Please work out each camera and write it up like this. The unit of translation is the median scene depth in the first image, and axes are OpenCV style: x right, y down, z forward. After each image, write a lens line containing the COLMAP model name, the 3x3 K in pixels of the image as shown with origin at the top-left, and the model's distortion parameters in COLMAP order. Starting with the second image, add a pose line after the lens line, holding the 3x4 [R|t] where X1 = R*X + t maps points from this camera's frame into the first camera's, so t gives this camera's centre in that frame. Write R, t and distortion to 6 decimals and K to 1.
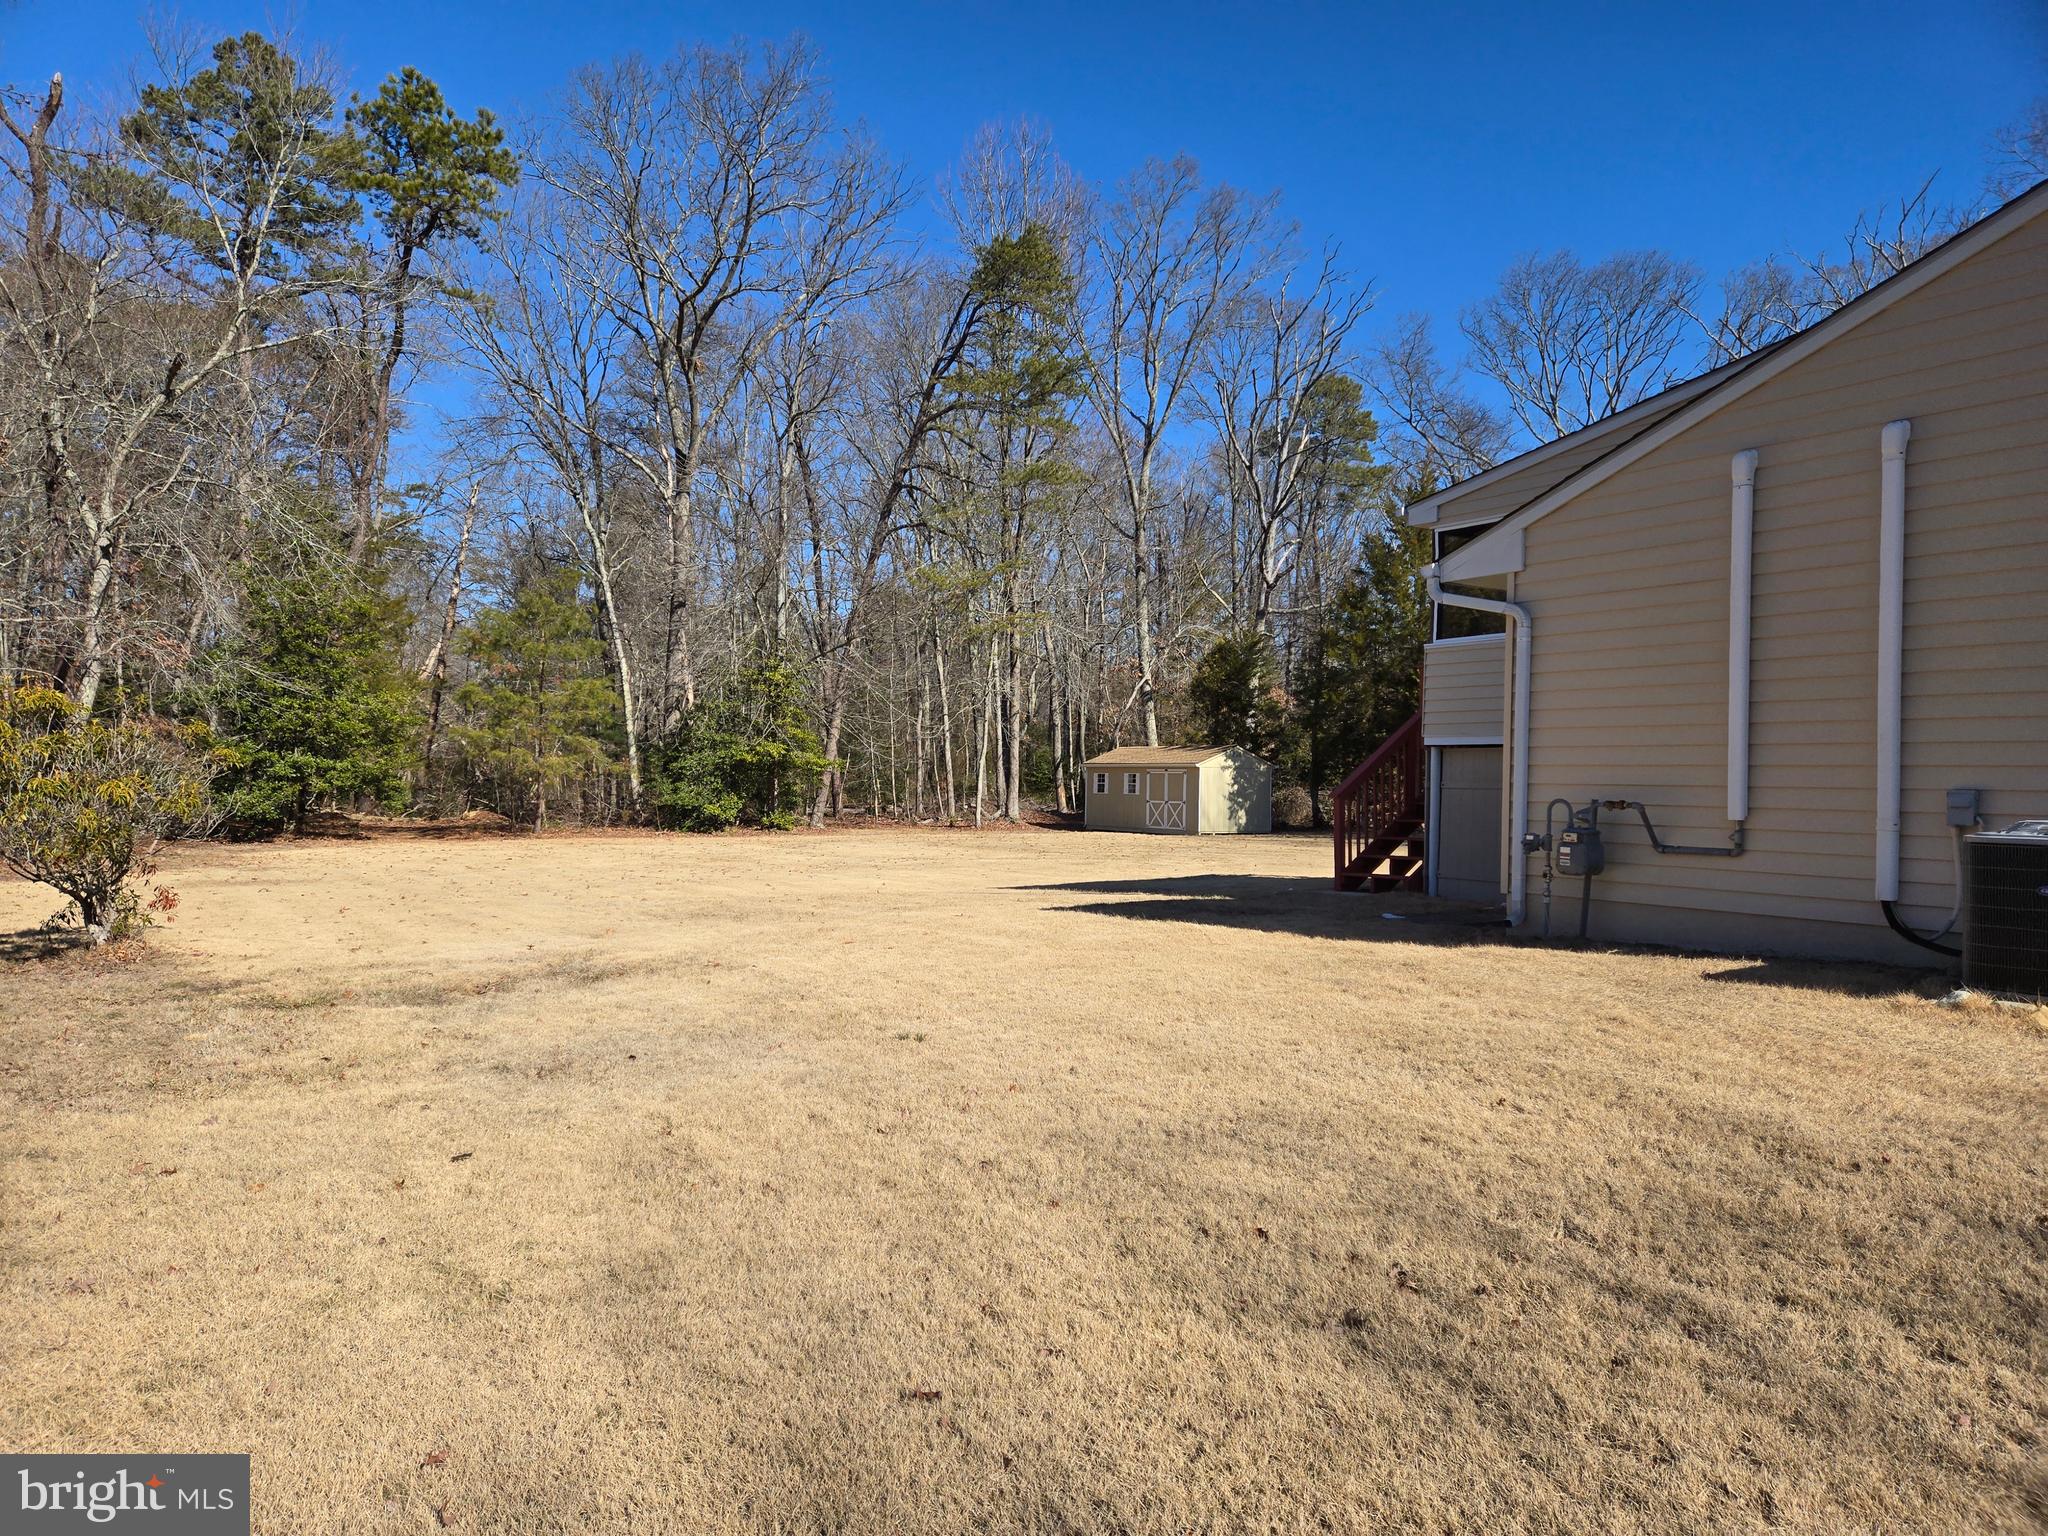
lens RADIAL K [[1370.0, 0, 1012.8], [0, 1370.0, 780.0], [0, 0, 1]] dist [0.054346, -0.032668]
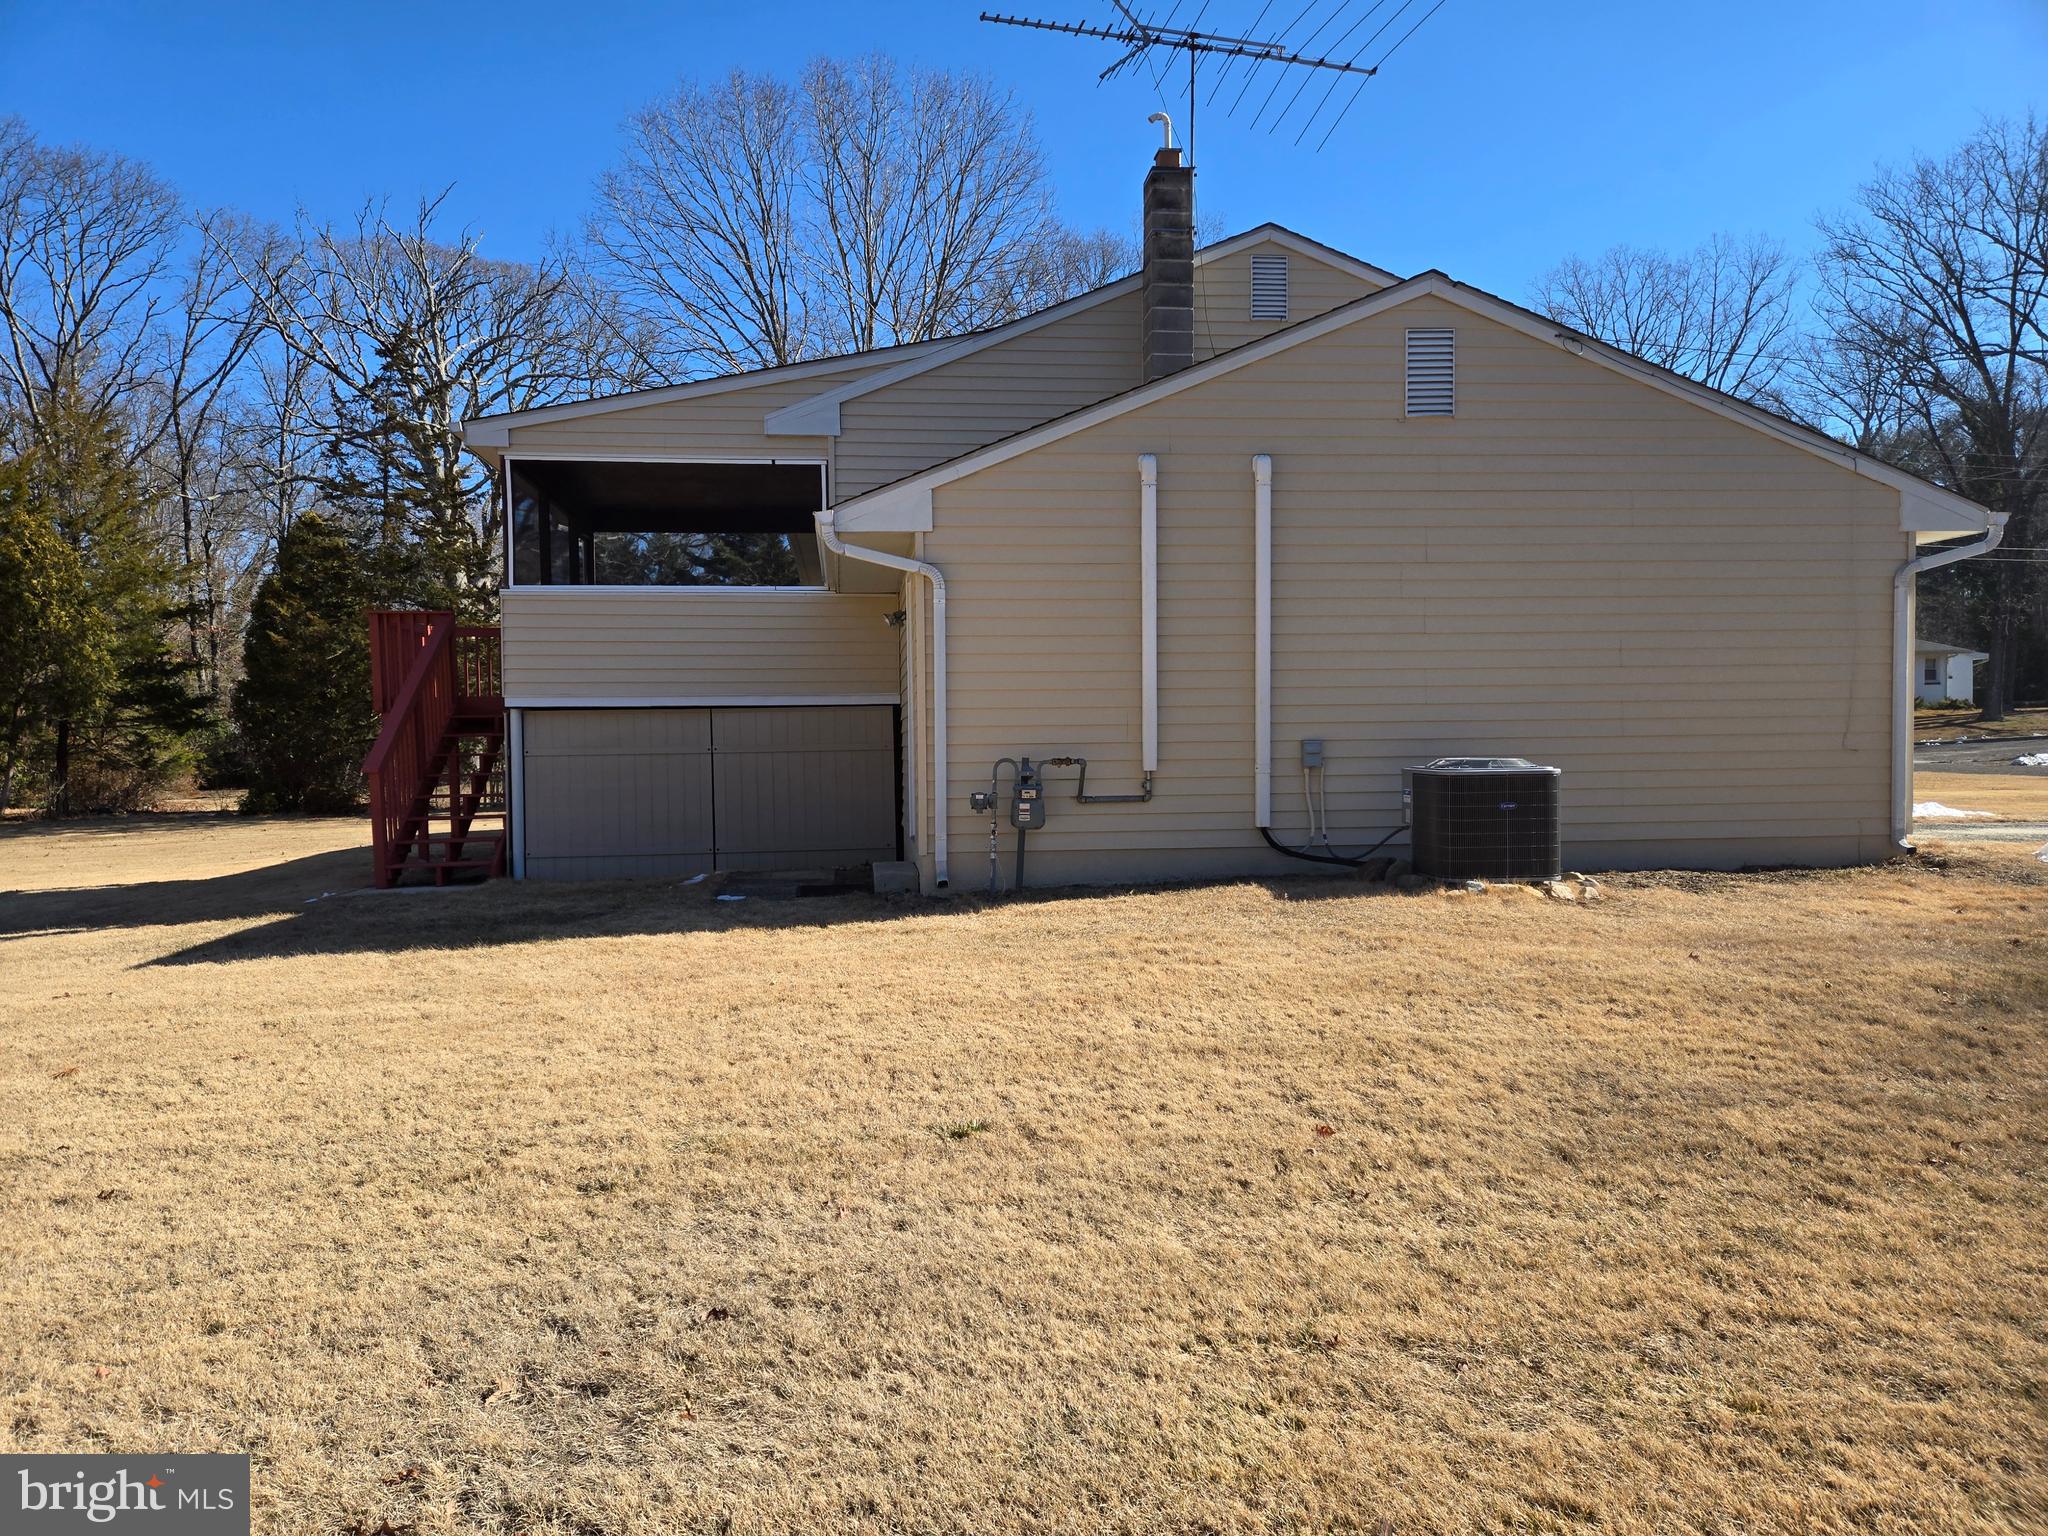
lens RADIAL K [[1370.0, 0, 1022.8], [0, 1370.0, 783.7], [0, 0, 1]] dist [0.054346, -0.032668]
pose [[0.480739, -0.046240, 0.875644, -0.492313], [0.021044, 0.998929, 0.041197, -0.009083], [-0.876611, -0.001378, 0.481197, 0.480635]]
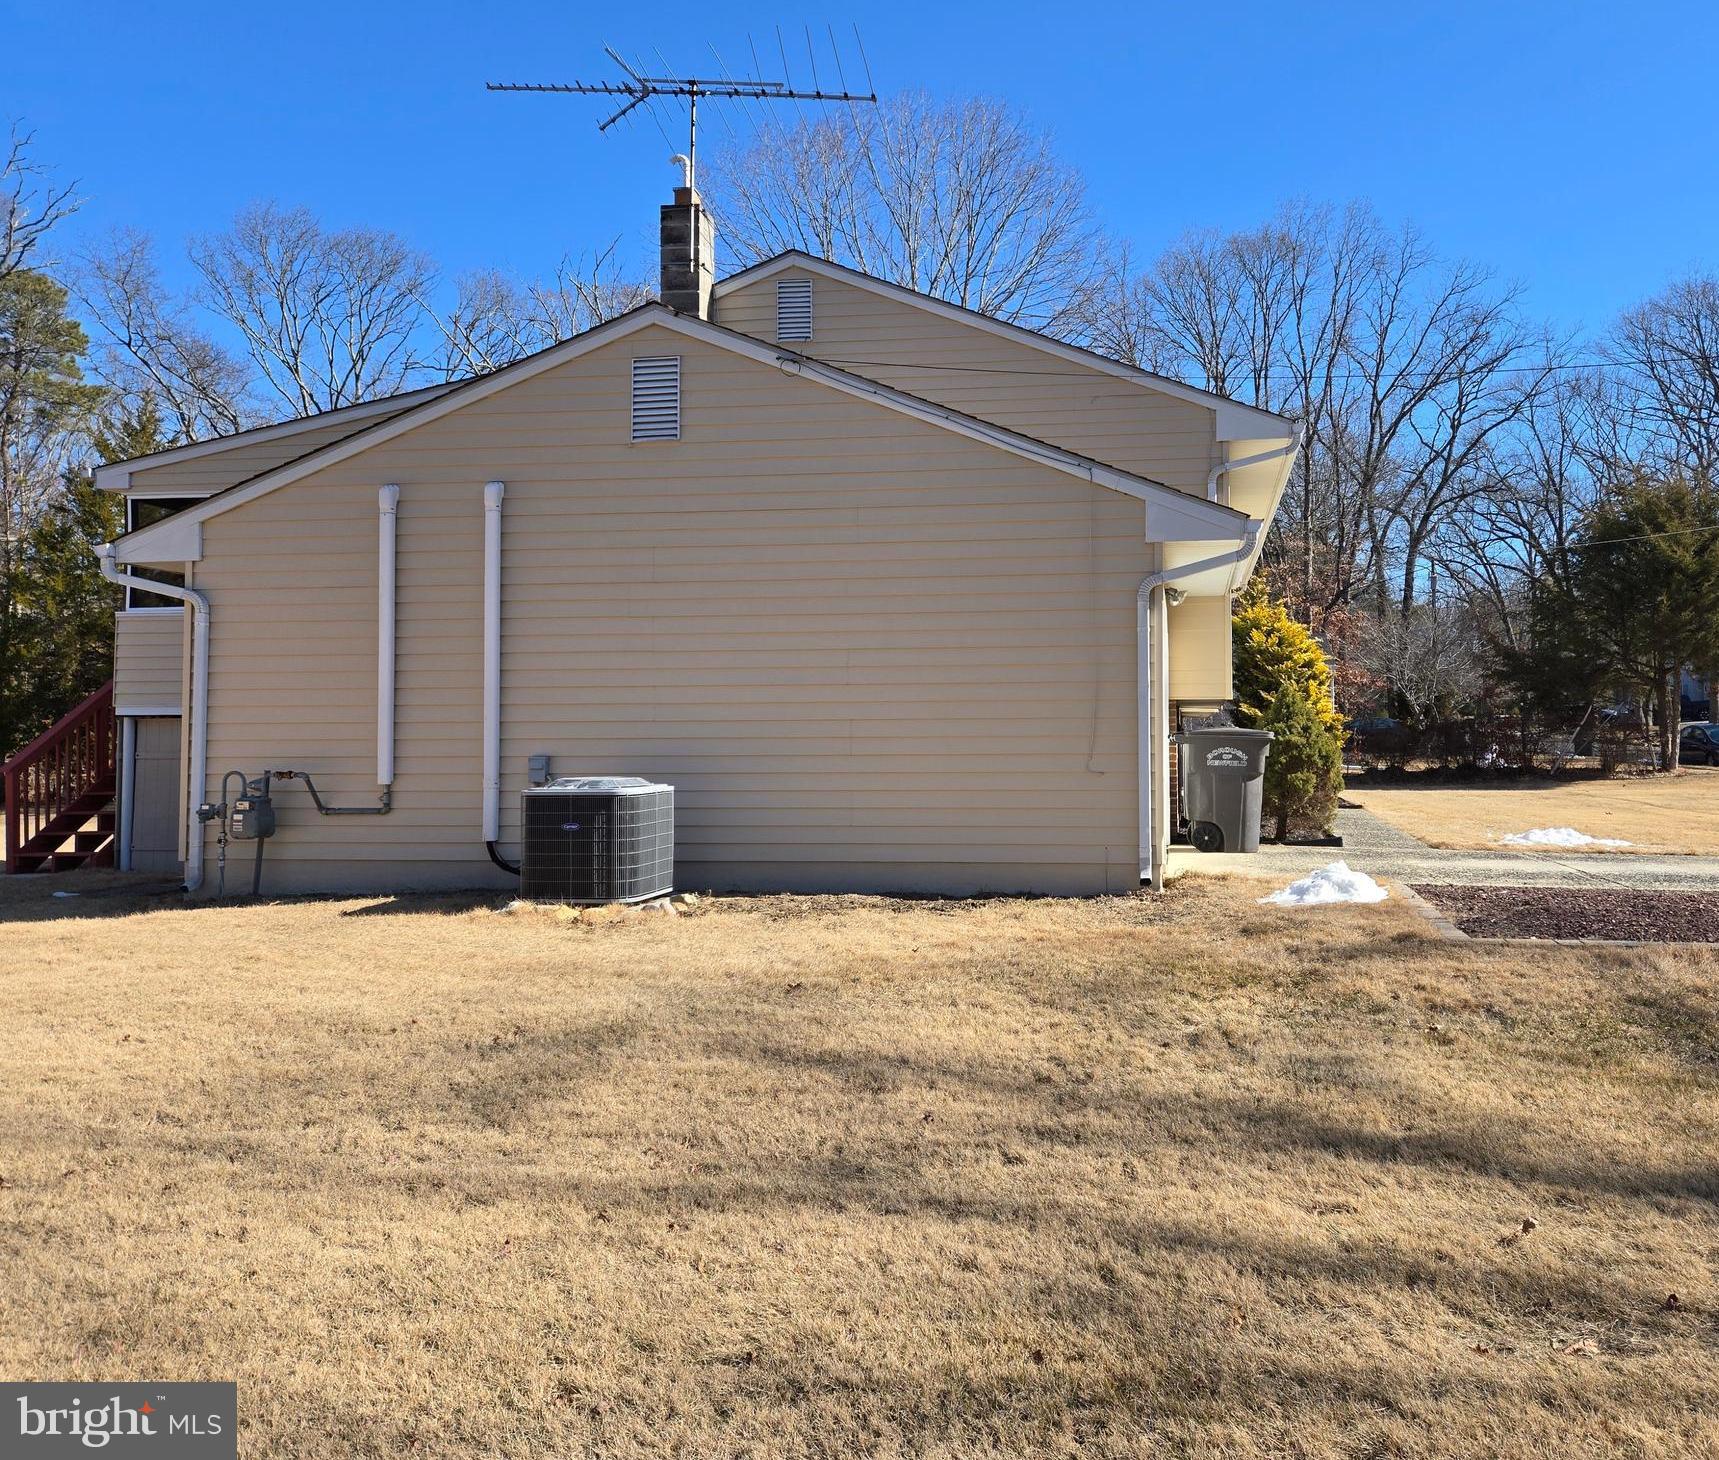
lens RADIAL K [[1368.7, 0, 1009.7], [0, 1368.7, 691.0], [0, 0, 1]] dist [0.067223, -0.059452]
pose [[0.668466, 0.009513, 0.743682, -0.017092], [0.014946, 0.999544, -0.026220, -0.011776], [-0.743593, 0.028642, 0.668019, -0.205056]]
